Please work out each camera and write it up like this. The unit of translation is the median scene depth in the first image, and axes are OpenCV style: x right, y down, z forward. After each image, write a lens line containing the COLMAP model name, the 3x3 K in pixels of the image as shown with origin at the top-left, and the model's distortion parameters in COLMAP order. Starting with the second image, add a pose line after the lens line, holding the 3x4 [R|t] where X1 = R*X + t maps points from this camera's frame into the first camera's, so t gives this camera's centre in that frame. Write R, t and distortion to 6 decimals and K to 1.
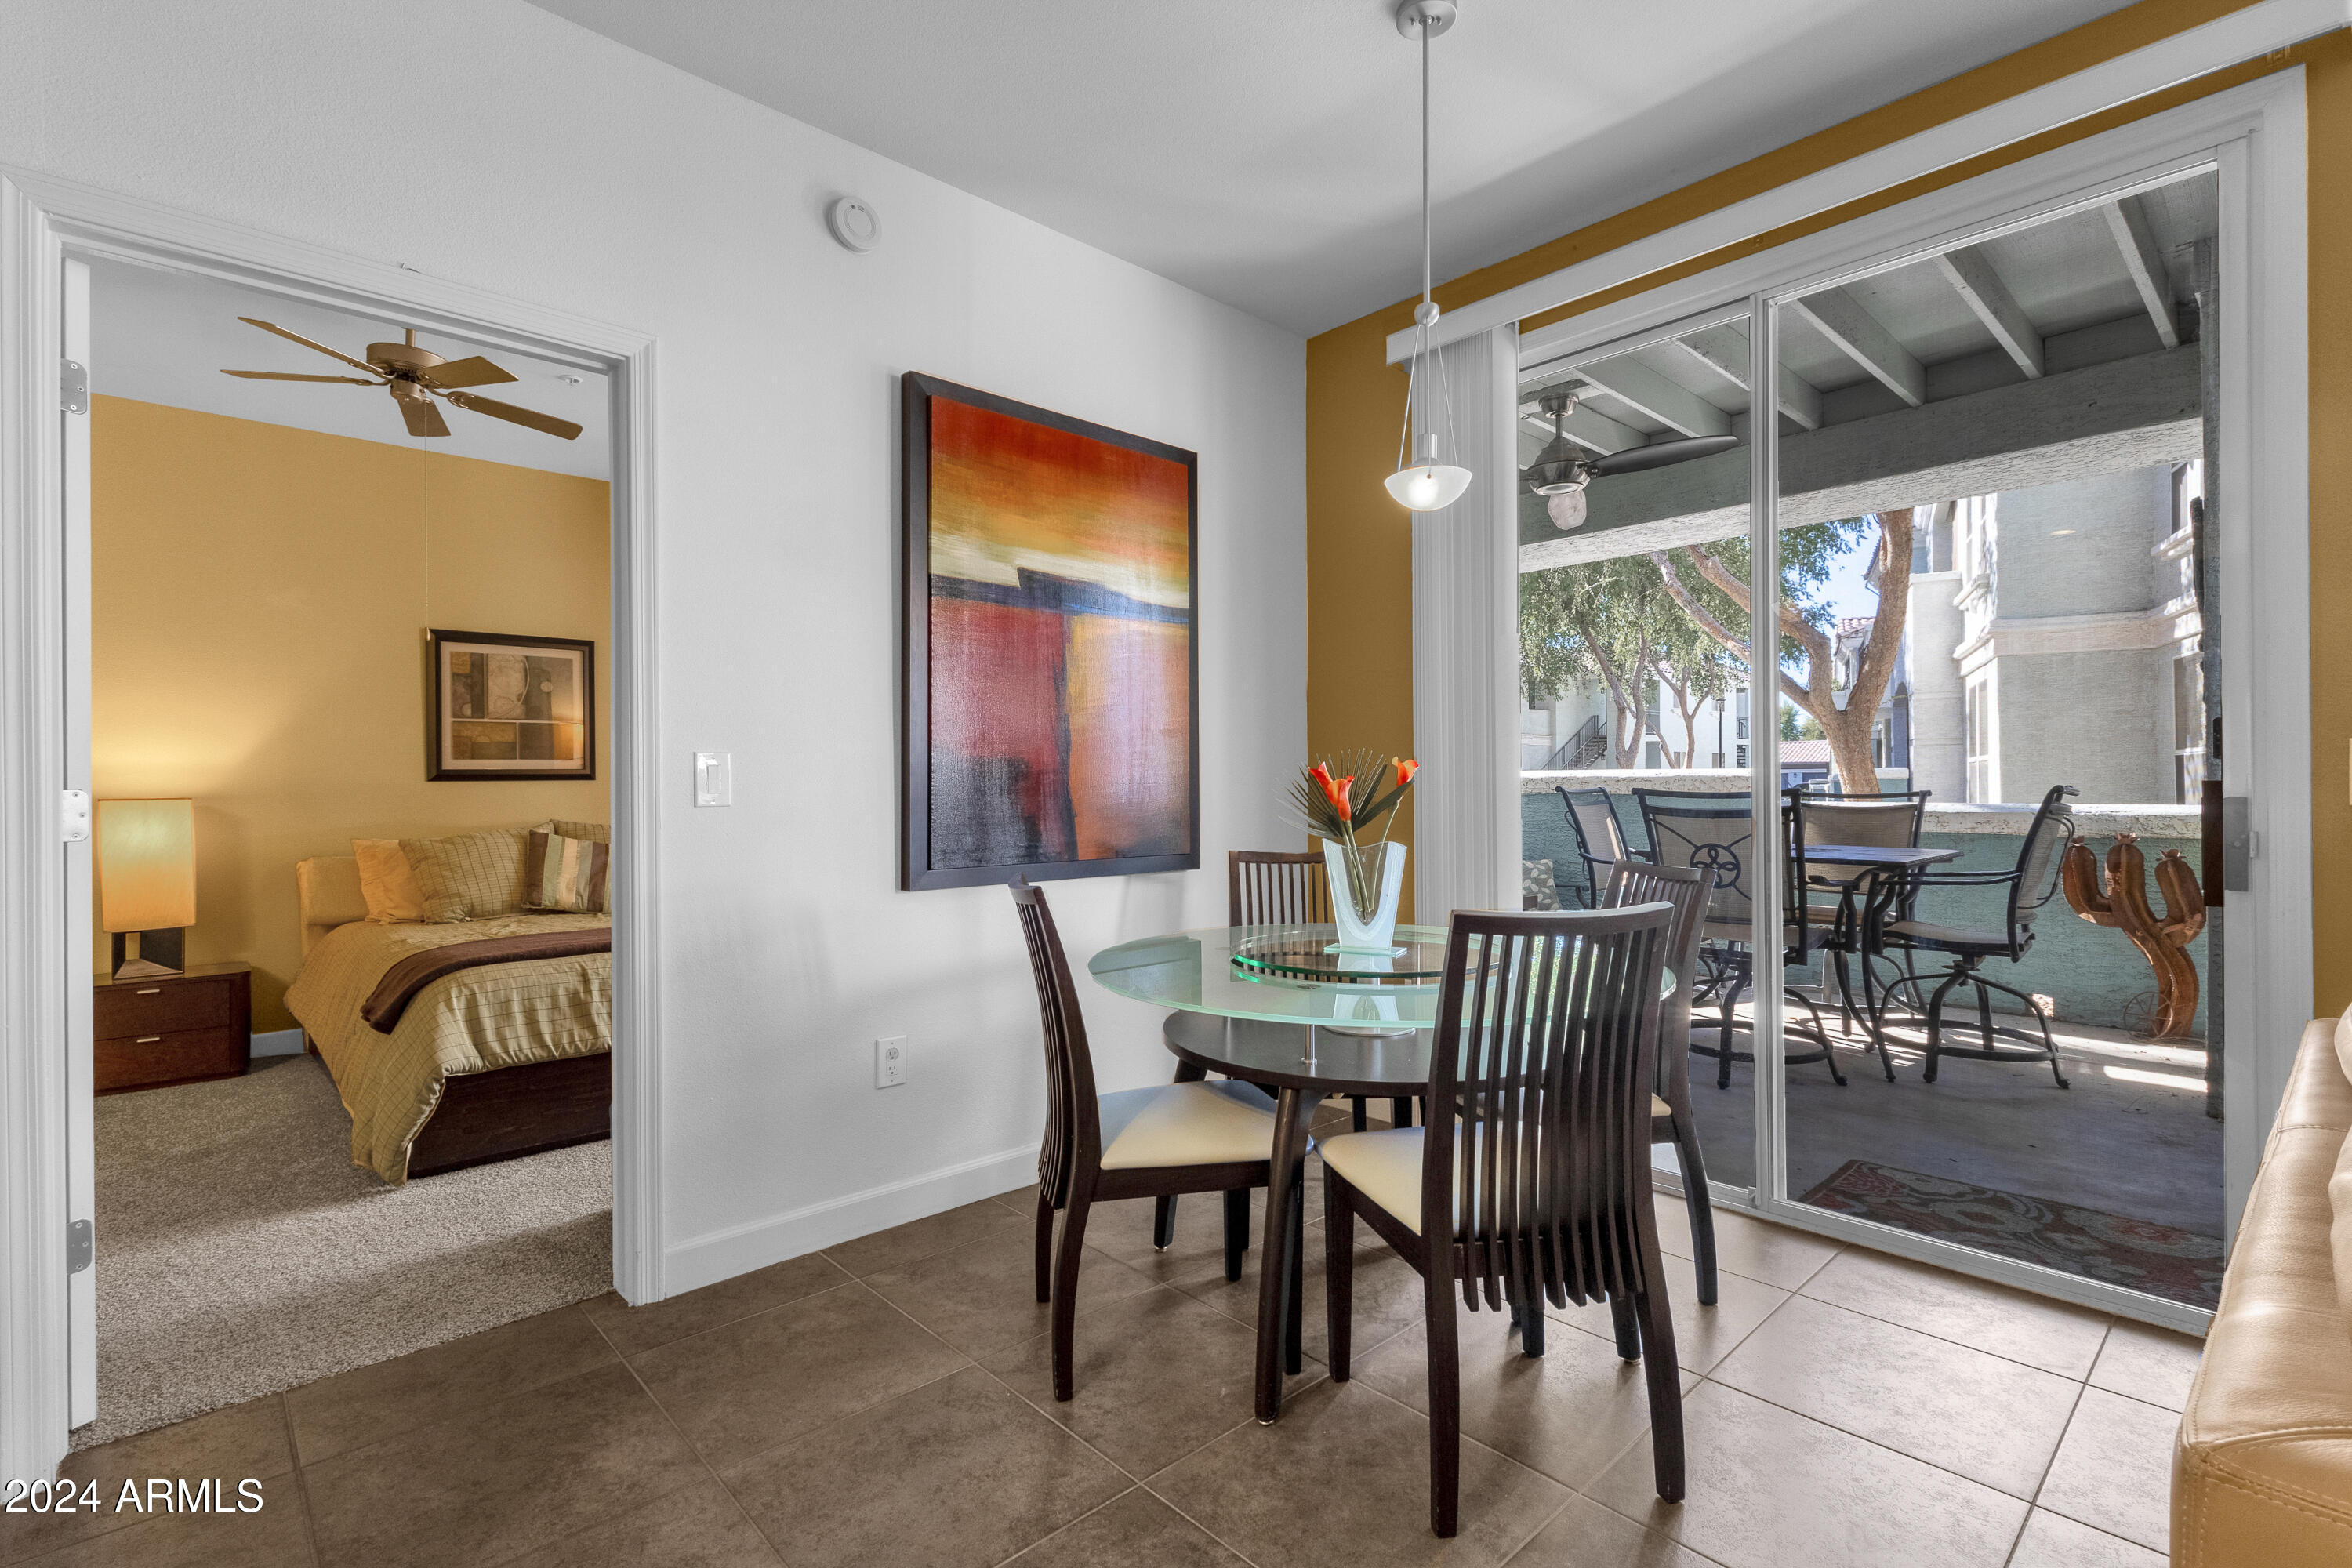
lens RADIAL K [[1087.9, 0, 1191.8], [0, 1087.9, 777.9], [0, 0, 1]] dist [0.001572, 0.000454]
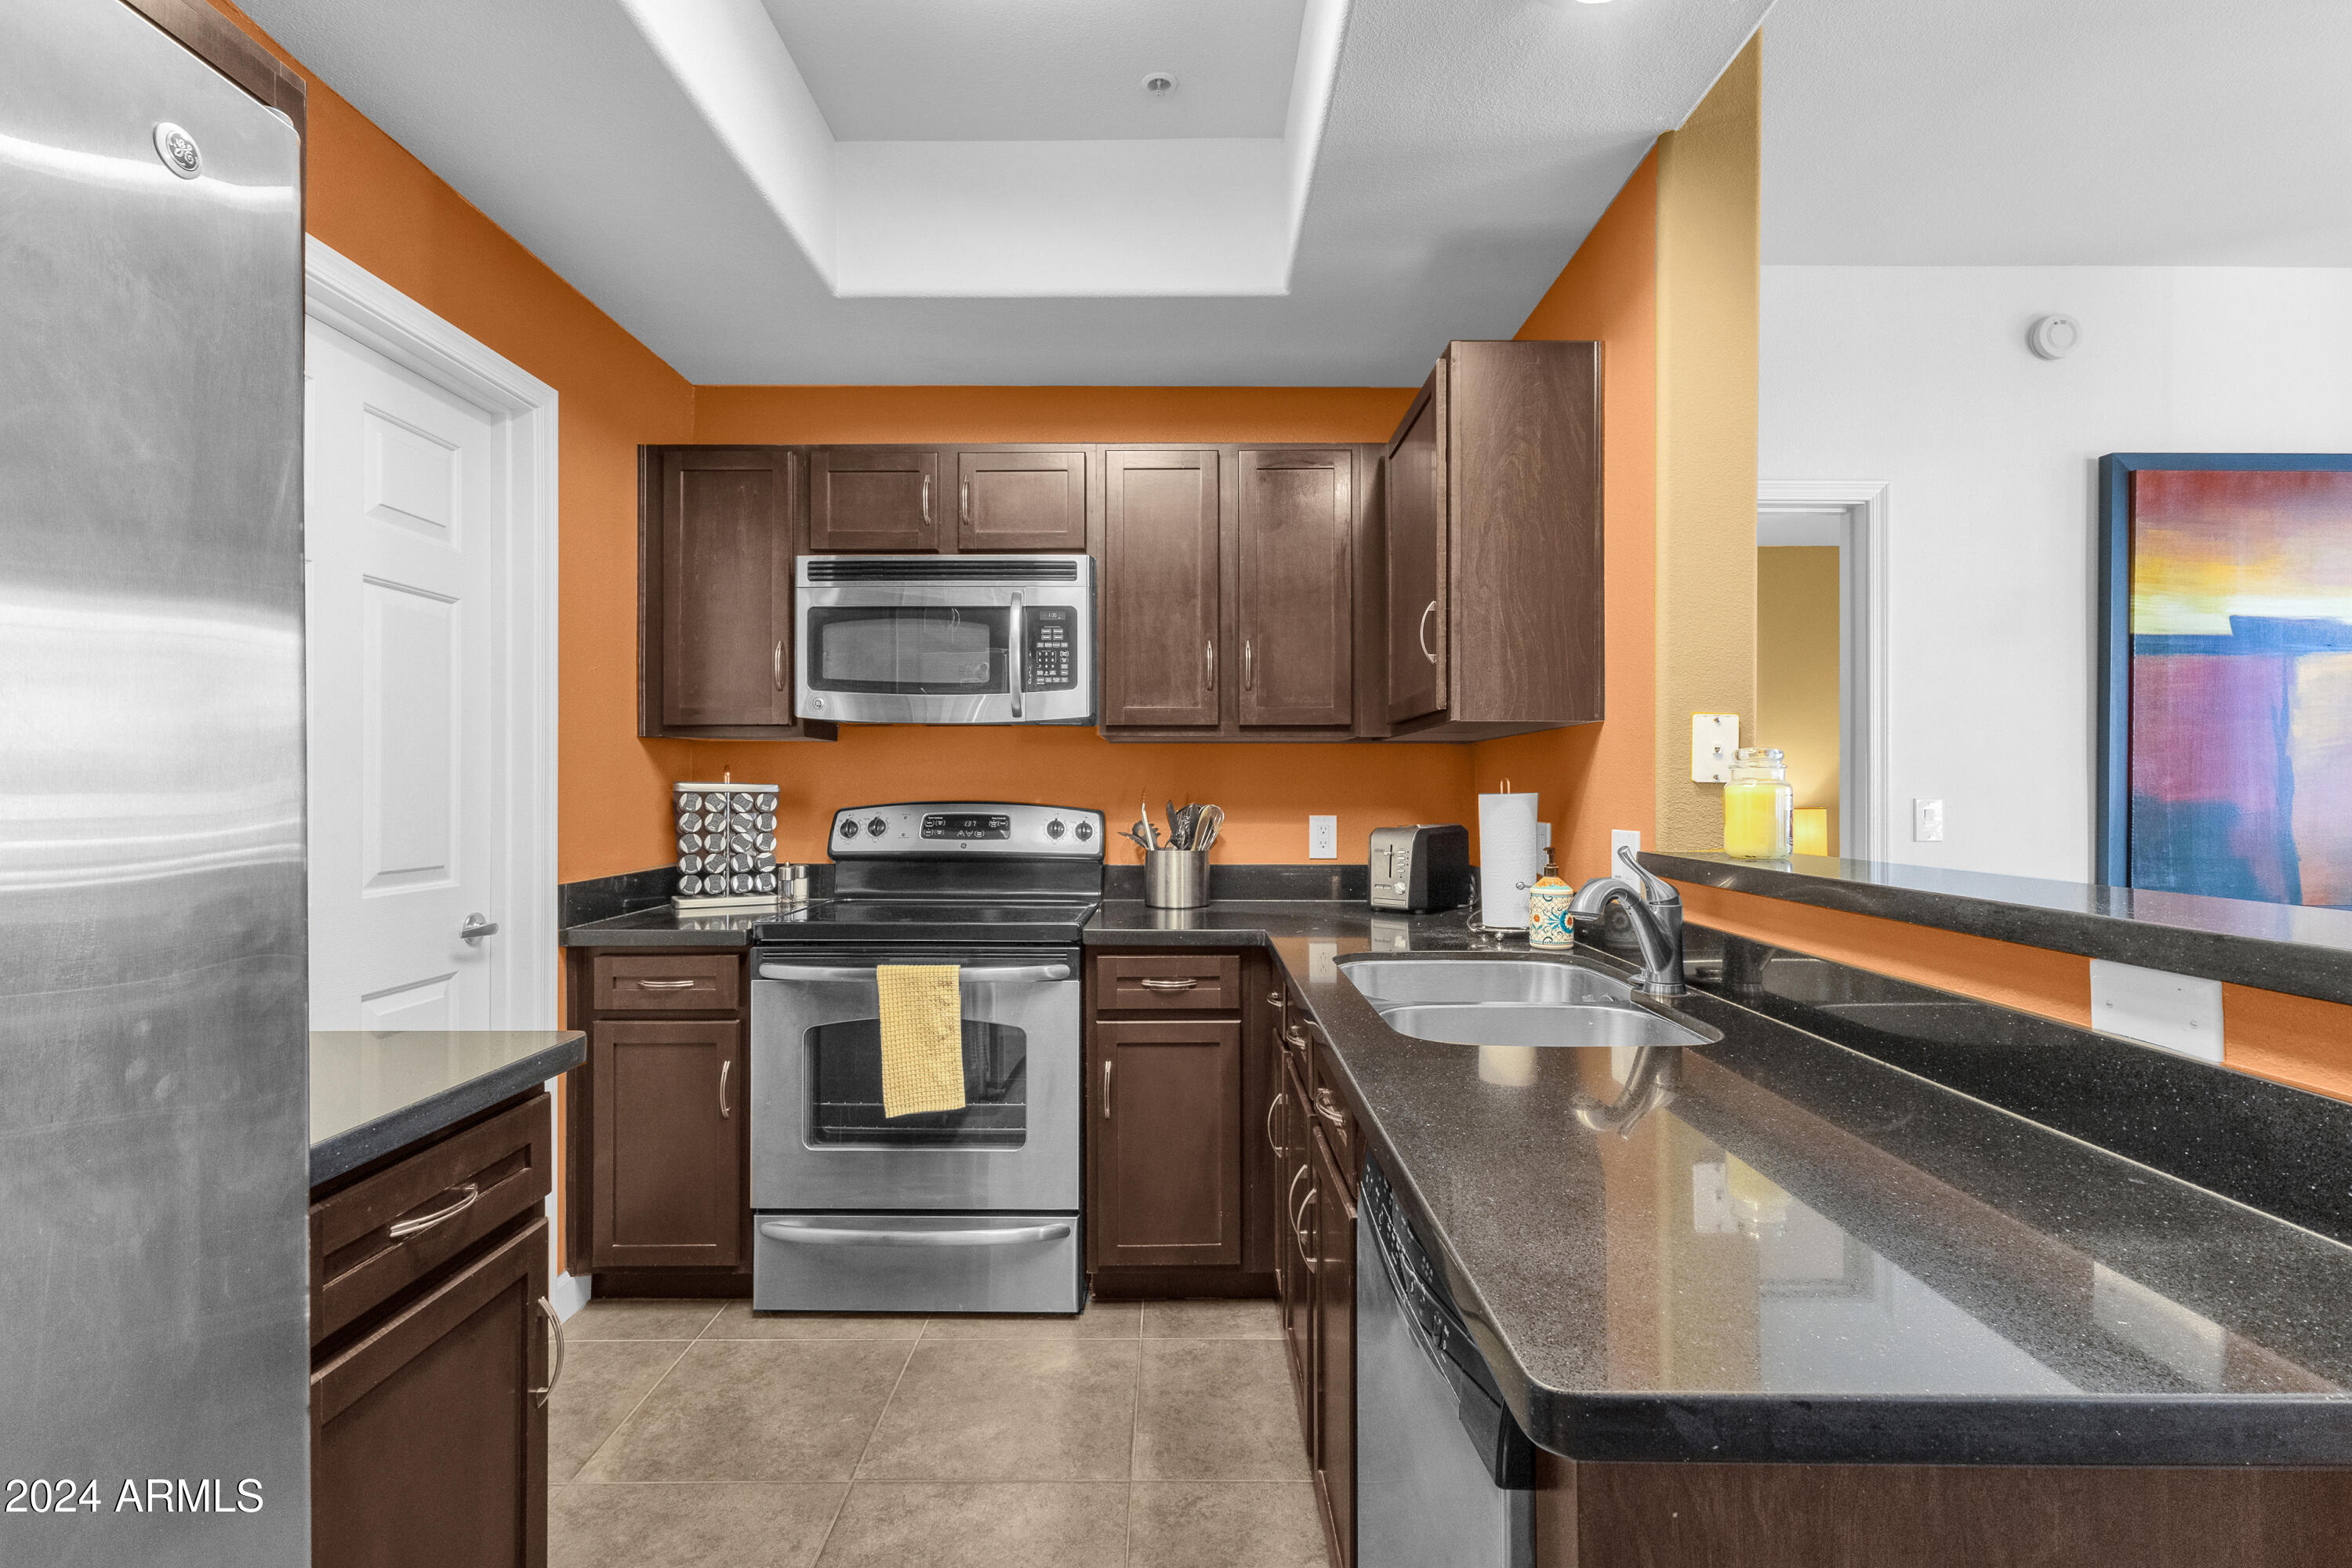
lens RADIAL K [[1087.9, 0, 1191.8], [0, 1087.9, 777.9], [0, 0, 1]] dist [0.001572, 0.000454]
pose [[0.720658, 0.003911, -0.693279, -0.132042], [-0.003837, 0.999991, 0.001653, -0.033890], [0.693280, 0.001469, 0.720667, -0.358629]]
